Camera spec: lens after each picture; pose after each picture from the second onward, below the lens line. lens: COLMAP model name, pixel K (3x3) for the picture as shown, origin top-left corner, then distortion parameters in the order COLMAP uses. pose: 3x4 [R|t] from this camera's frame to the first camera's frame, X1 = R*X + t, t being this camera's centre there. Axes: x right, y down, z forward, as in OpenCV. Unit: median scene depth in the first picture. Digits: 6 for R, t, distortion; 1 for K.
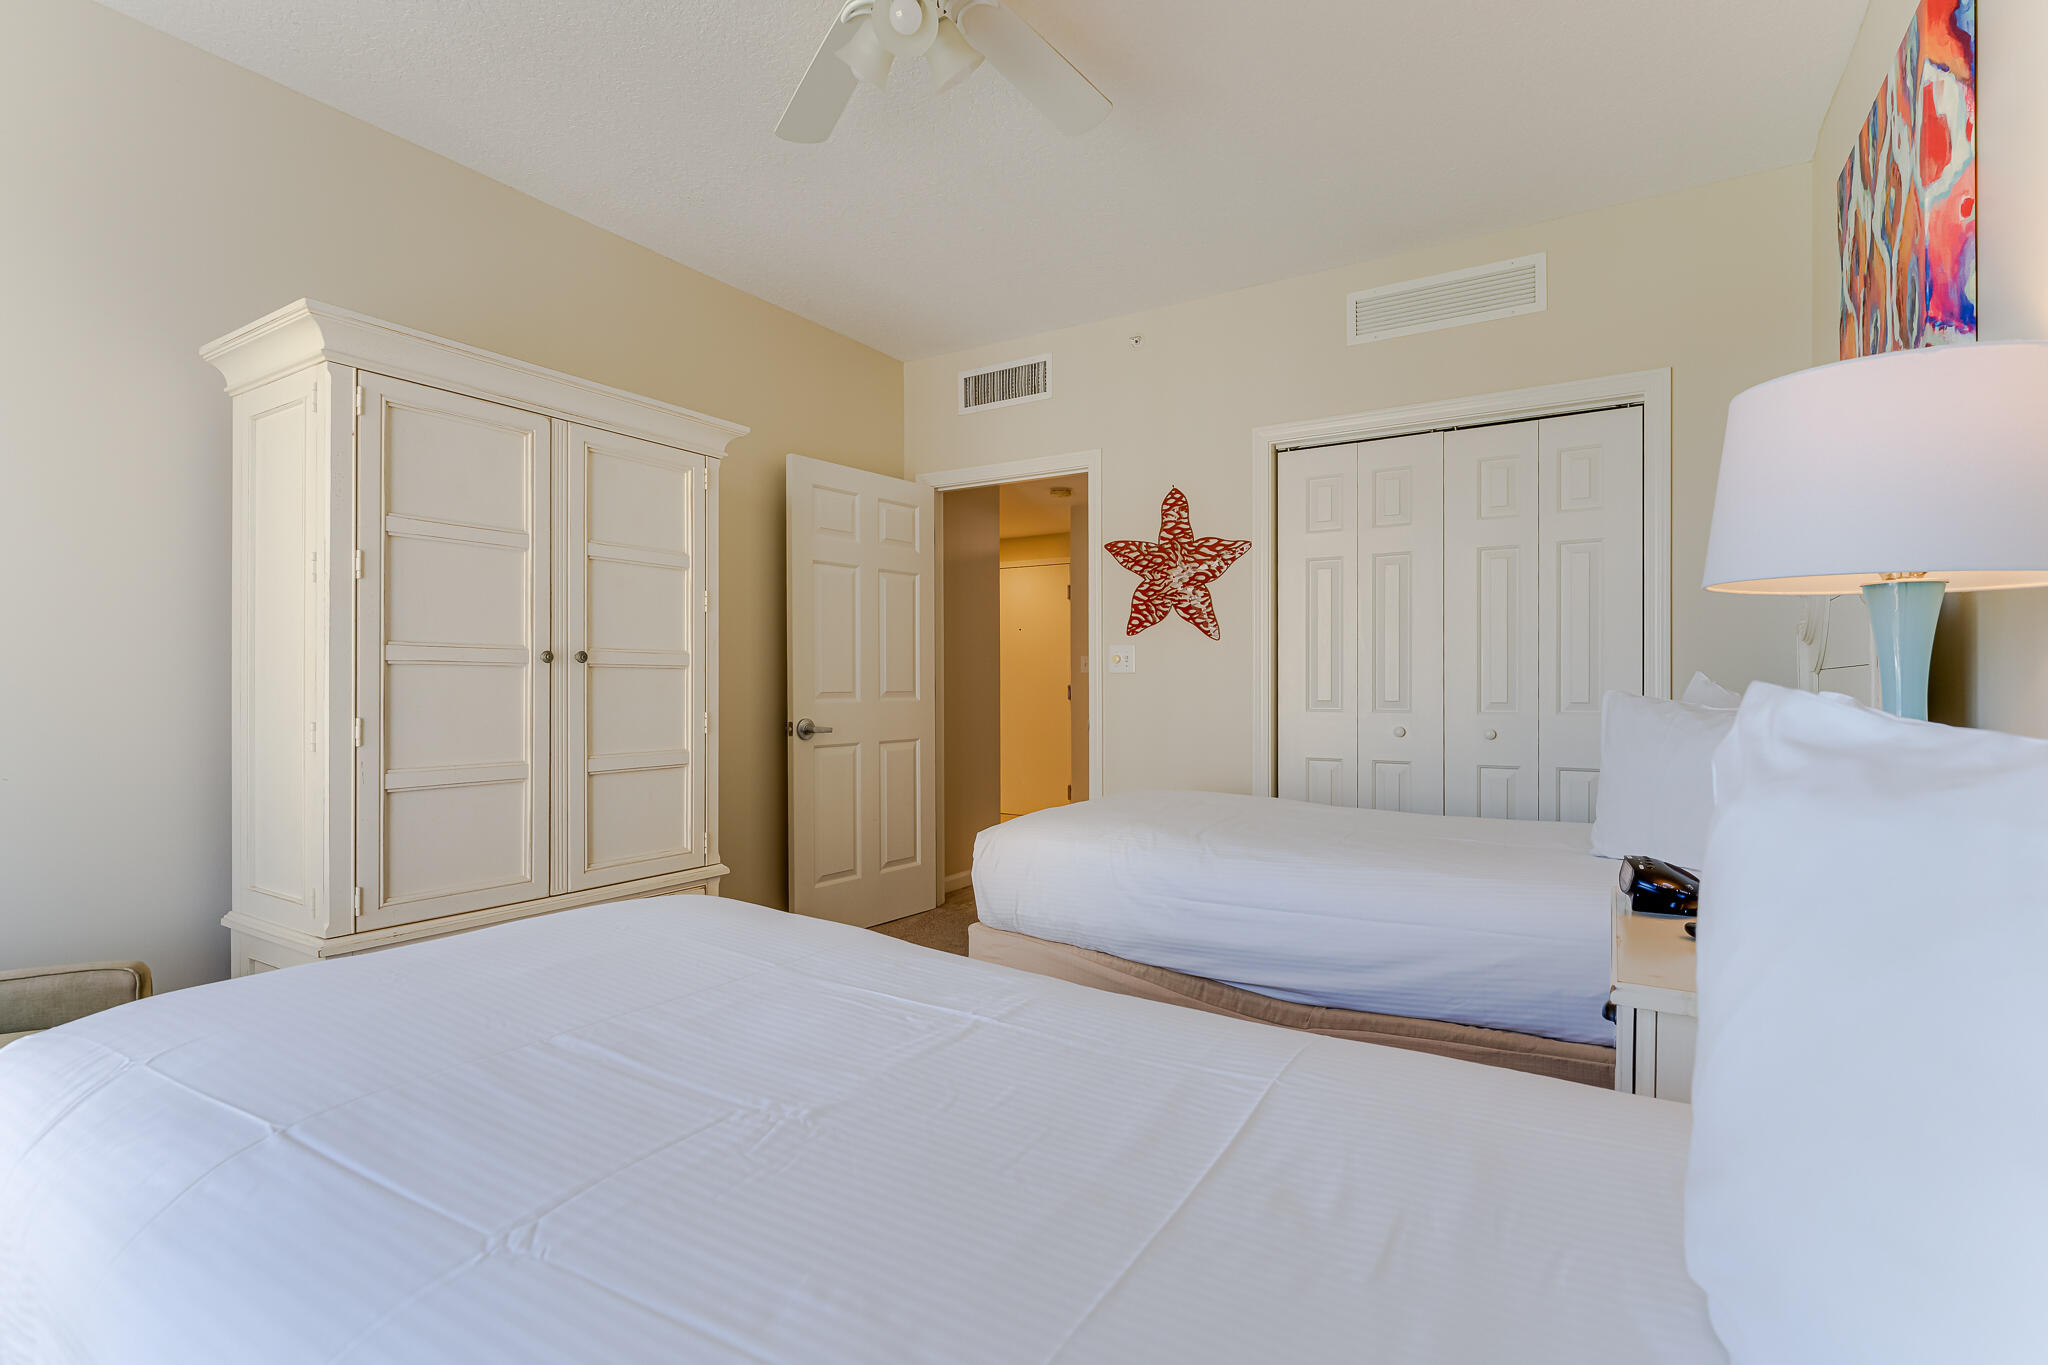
lens RADIAL K [[991.8, 0, 992.5], [0, 991.8, 680.9], [0, 0, 1]] dist [0.001290, -0.001867]
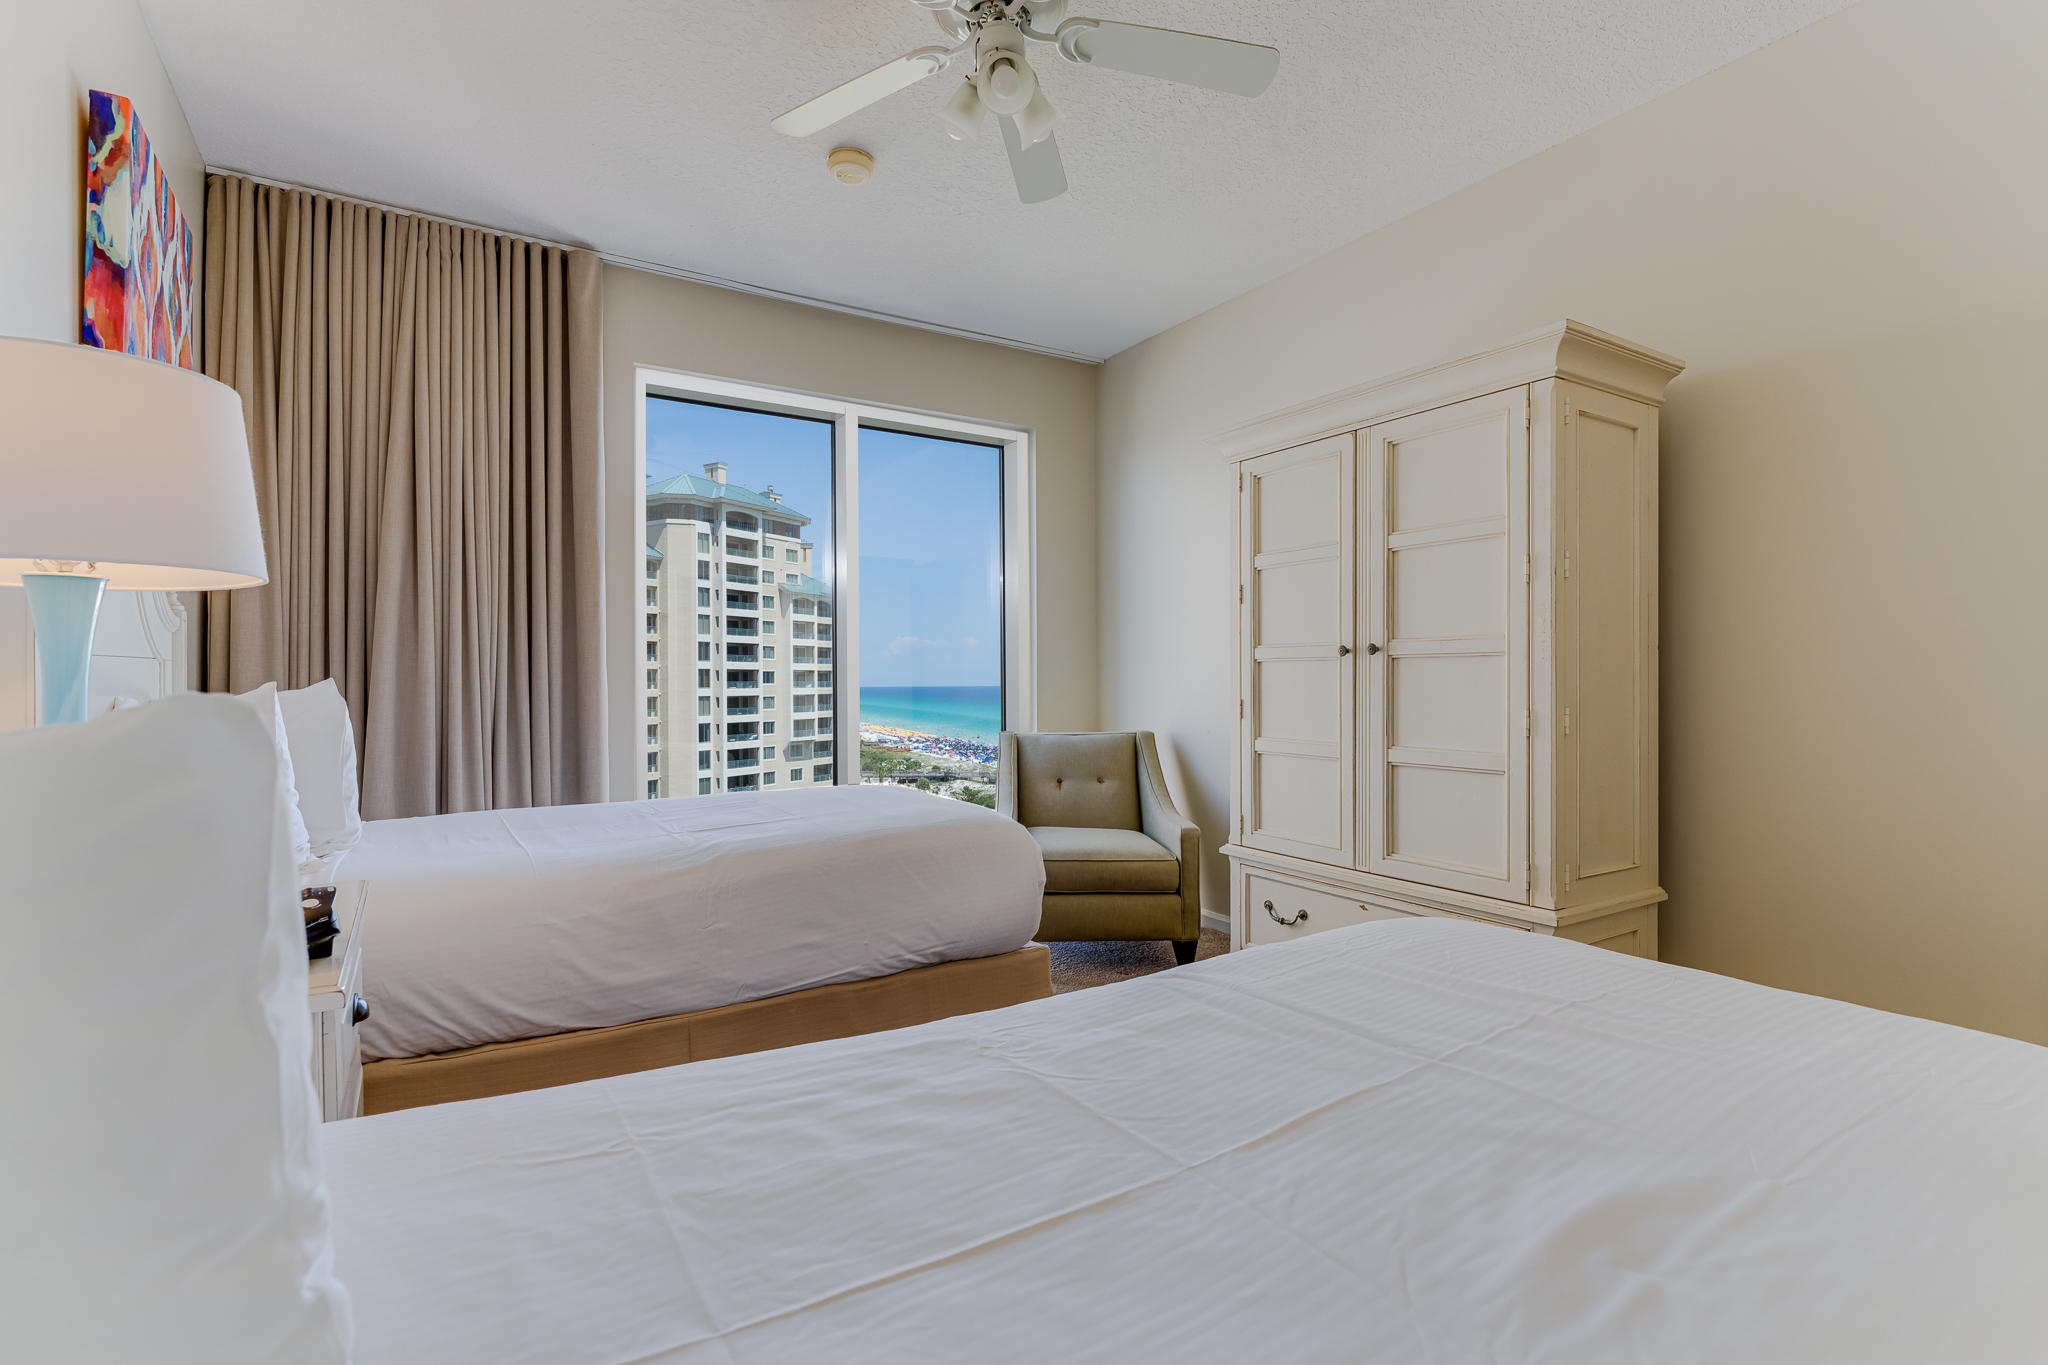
lens RADIAL K [[962.4, 0, 1020.8], [0, 962.4, 679.2], [0, 0, 1]] dist [-0.005071, -0.000492]
pose [[-0.424290, 0.000470, -0.905526, 0.638235], [0.009028, 0.999952, -0.003711, 0.007614], [0.905481, -0.009749, -0.424275, 1.066377]]
